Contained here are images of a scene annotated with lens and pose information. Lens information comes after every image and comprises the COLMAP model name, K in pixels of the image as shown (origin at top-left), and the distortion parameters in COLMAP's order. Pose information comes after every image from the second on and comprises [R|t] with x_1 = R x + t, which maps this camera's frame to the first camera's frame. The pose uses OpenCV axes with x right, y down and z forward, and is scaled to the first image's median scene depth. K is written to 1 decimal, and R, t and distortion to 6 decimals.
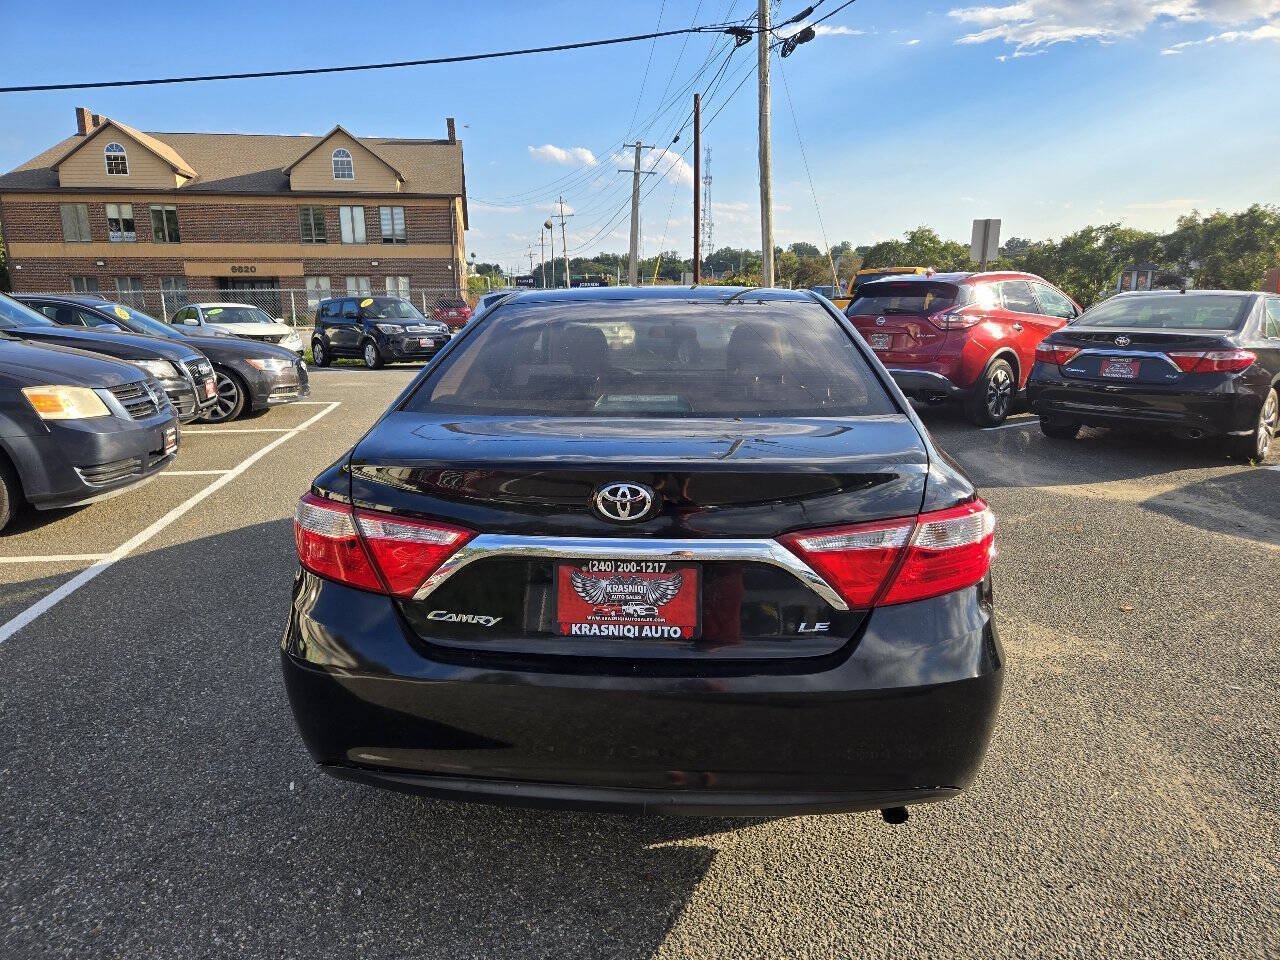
lens RADIAL K [[849.4, 0, 628.2], [0, 849.4, 482.4], [0, 0, 1]] dist [0.068740, -0.052546]
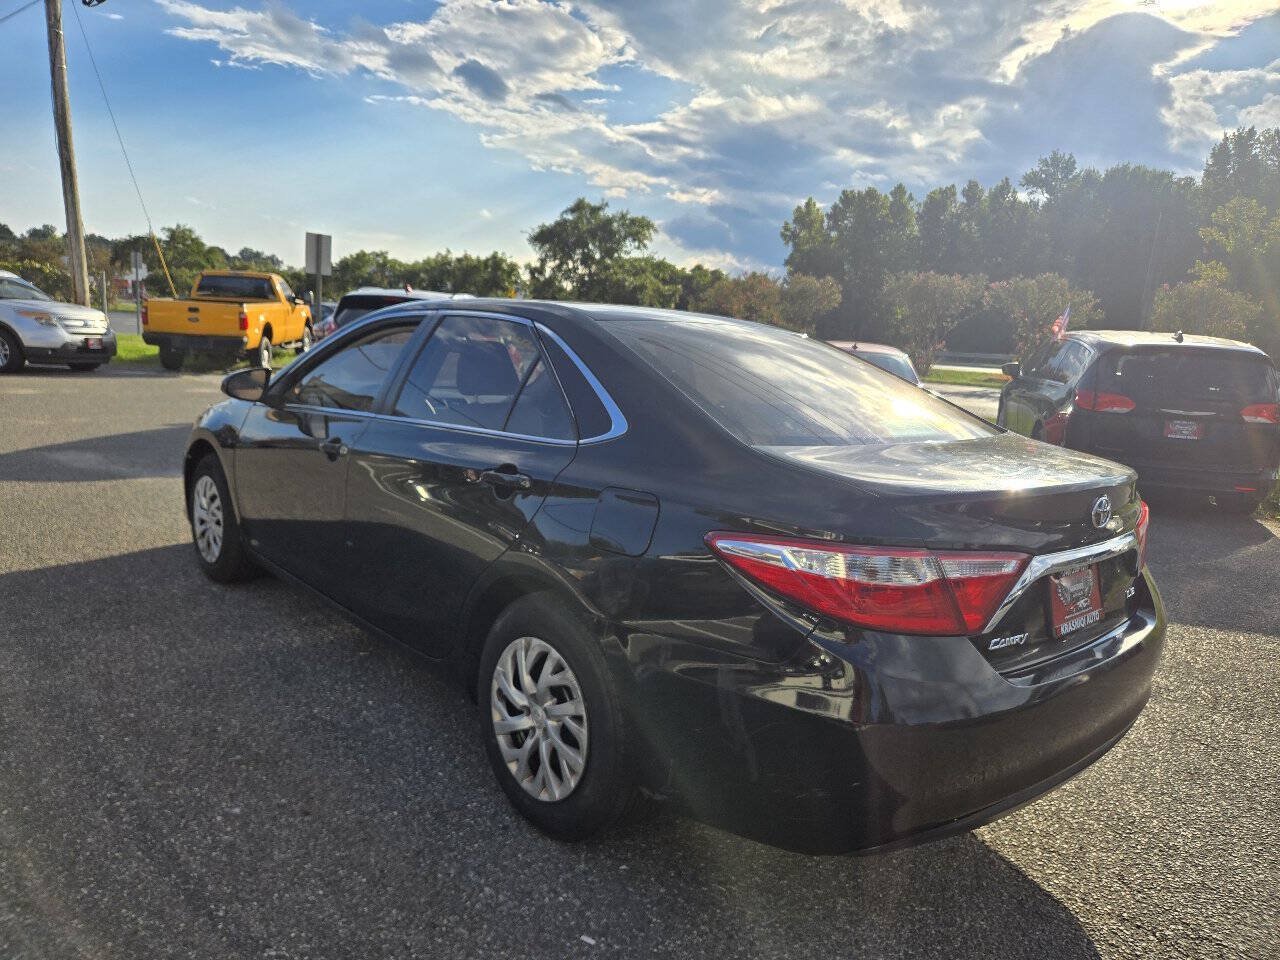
lens RADIAL K [[849.4, 0, 604.1], [0, 849.4, 499.7], [0, 0, 1]] dist [0.068740, -0.052546]
pose [[0.701016, -0.081816, 0.708436, -0.149744], [0.074803, 0.996353, 0.041048, -0.010894], [-0.709211, 0.024218, 0.704580, 0.073645]]
